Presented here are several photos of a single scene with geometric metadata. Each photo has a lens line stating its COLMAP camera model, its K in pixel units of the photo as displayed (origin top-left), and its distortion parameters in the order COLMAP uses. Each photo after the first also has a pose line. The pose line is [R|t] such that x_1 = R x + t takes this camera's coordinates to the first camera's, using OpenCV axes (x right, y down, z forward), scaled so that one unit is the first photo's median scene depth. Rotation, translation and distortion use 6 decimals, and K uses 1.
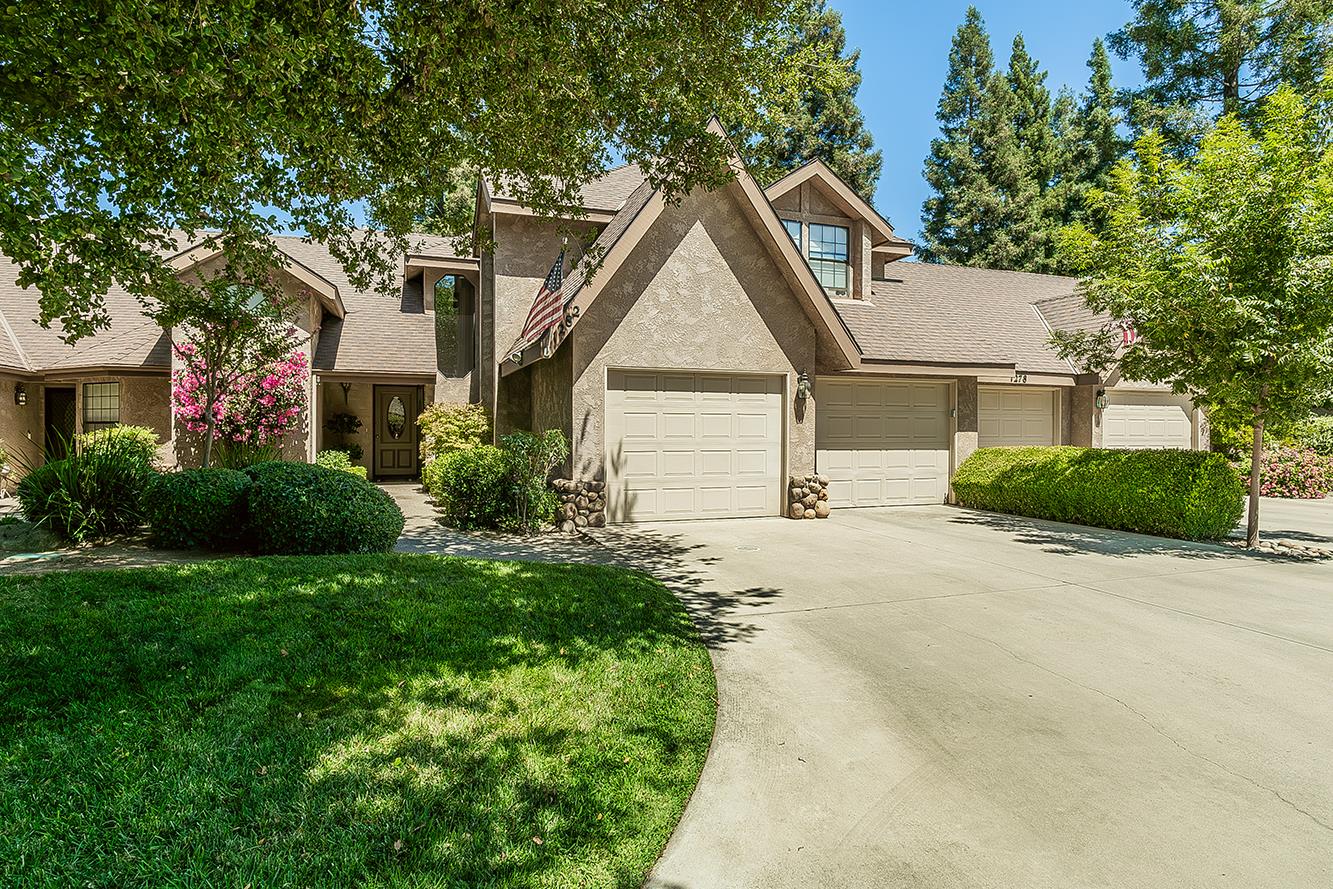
lens RADIAL K [[773.1, 0, 665.6], [0, 773.1, 430.2], [0, 0, 1]] dist [-0.015855, 0.004330]
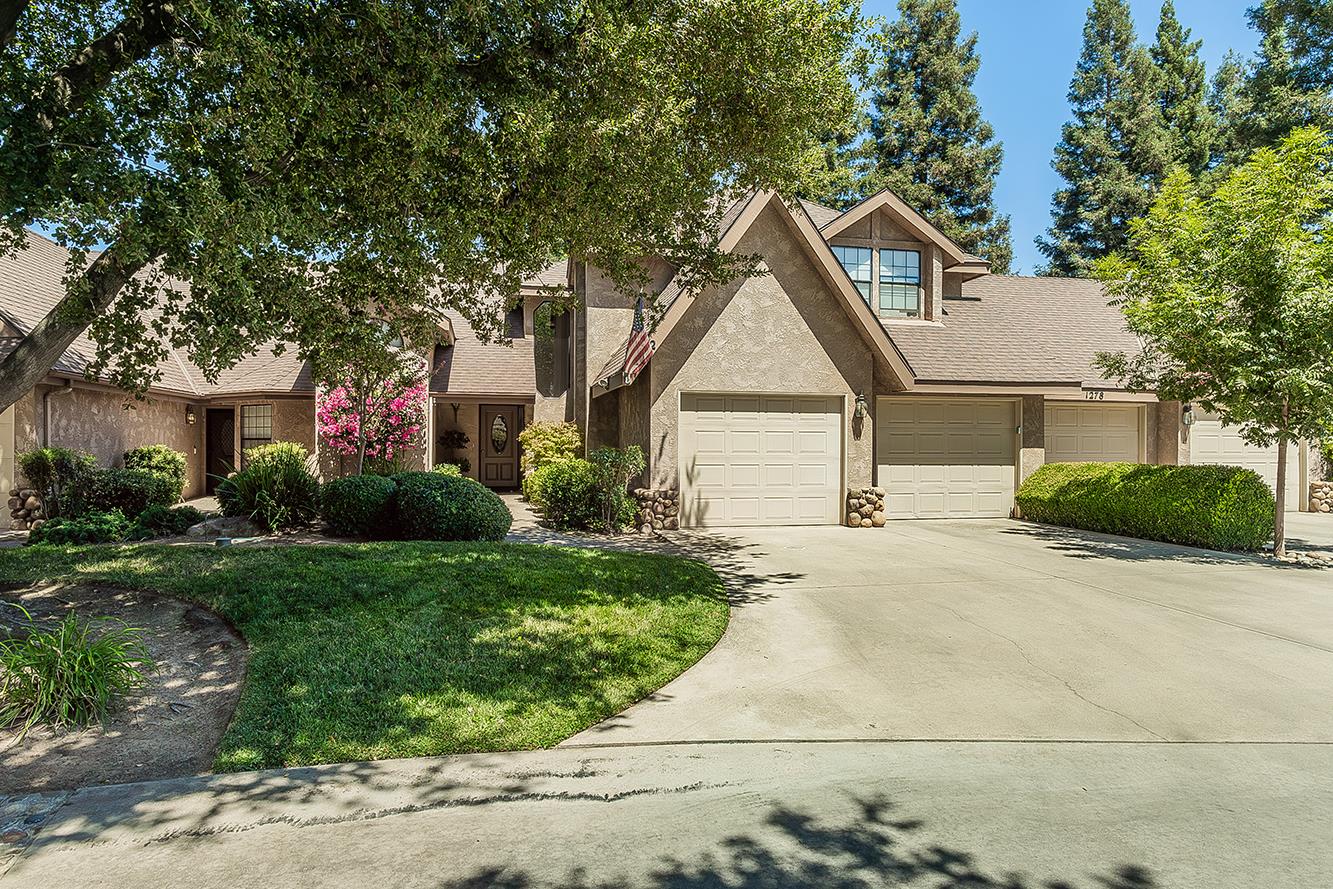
lens RADIAL K [[881.4, 0, 652.1], [0, 881.4, 440.8], [0, 0, 1]] dist [0.001891, -0.002328]
pose [[0.988423, 0.000425, -0.151724, 0.075153], [-0.001166, 0.999988, -0.004798, -0.001744], [0.151720, 0.004919, 0.988411, -0.279629]]
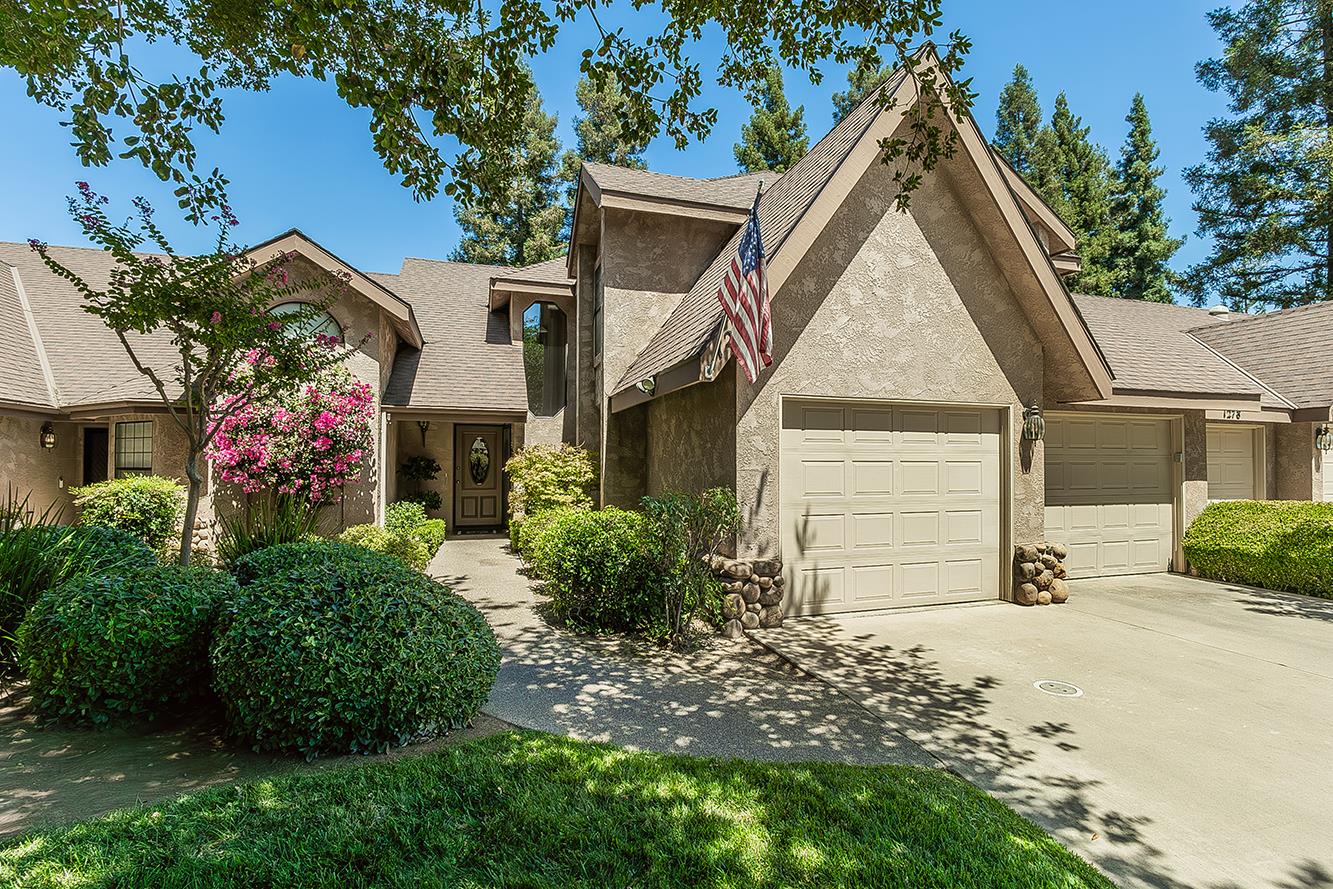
lens RADIAL K [[627.3, 0, 677.0], [0, 627.3, 450.9], [0, 0, 1]] dist [-0.006306, 0.001237]
pose [[0.999679, -0.001499, -0.025282, -0.143967], [0.001032, 0.999829, -0.018485, -0.019801], [0.025305, 0.018453, 0.999509, 0.393323]]
